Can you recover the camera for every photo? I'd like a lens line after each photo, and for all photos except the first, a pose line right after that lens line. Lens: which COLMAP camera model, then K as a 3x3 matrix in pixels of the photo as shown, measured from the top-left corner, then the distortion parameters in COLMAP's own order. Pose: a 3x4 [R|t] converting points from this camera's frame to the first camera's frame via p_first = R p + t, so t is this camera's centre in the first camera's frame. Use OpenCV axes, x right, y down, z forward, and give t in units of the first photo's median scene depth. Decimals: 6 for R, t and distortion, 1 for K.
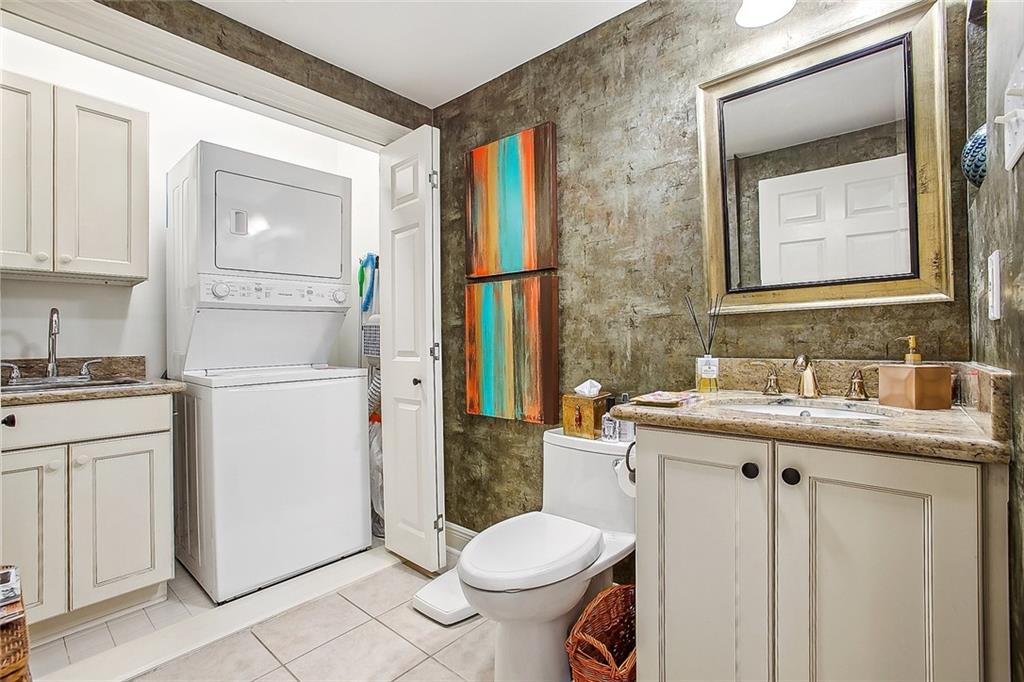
lens RADIAL K [[469.7, 0, 512.4], [0, 469.7, 337.4], [0, 0, 1]] dist [-0.032240, 0.010684]
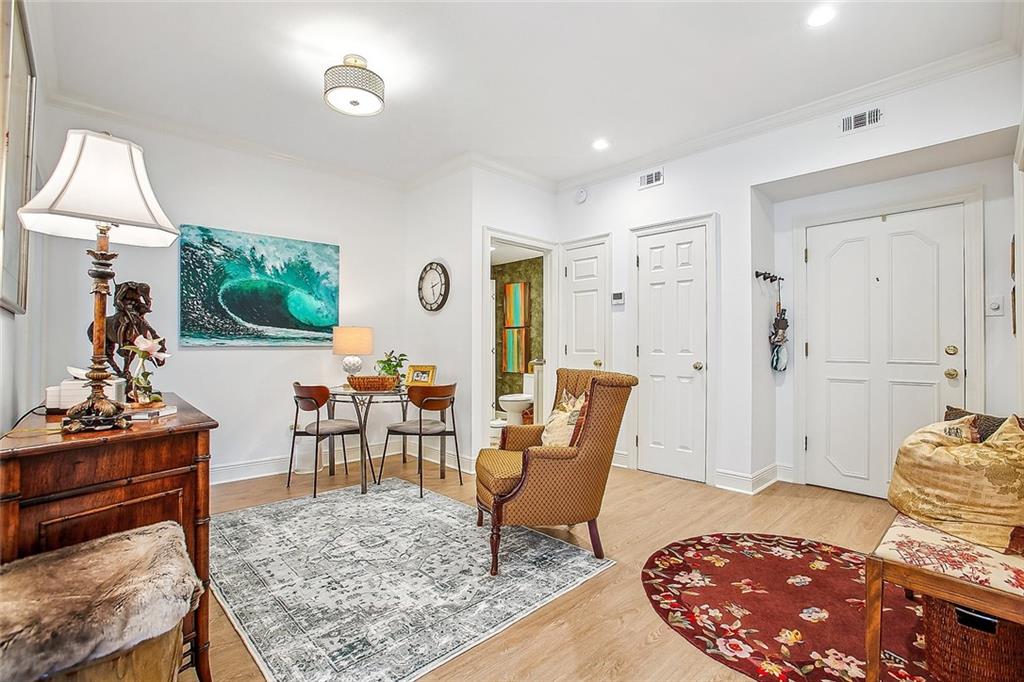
lens RADIAL K [[469.7, 0, 510.4], [0, 469.7, 340.9], [0, 0, 1]] dist [-0.032240, 0.010684]
pose [[0.993814, 0.012498, -0.110352, 0.301817], [-0.013017, 0.999907, -0.003985, -0.026671], [0.110292, 0.005397, 0.993885, -2.136946]]
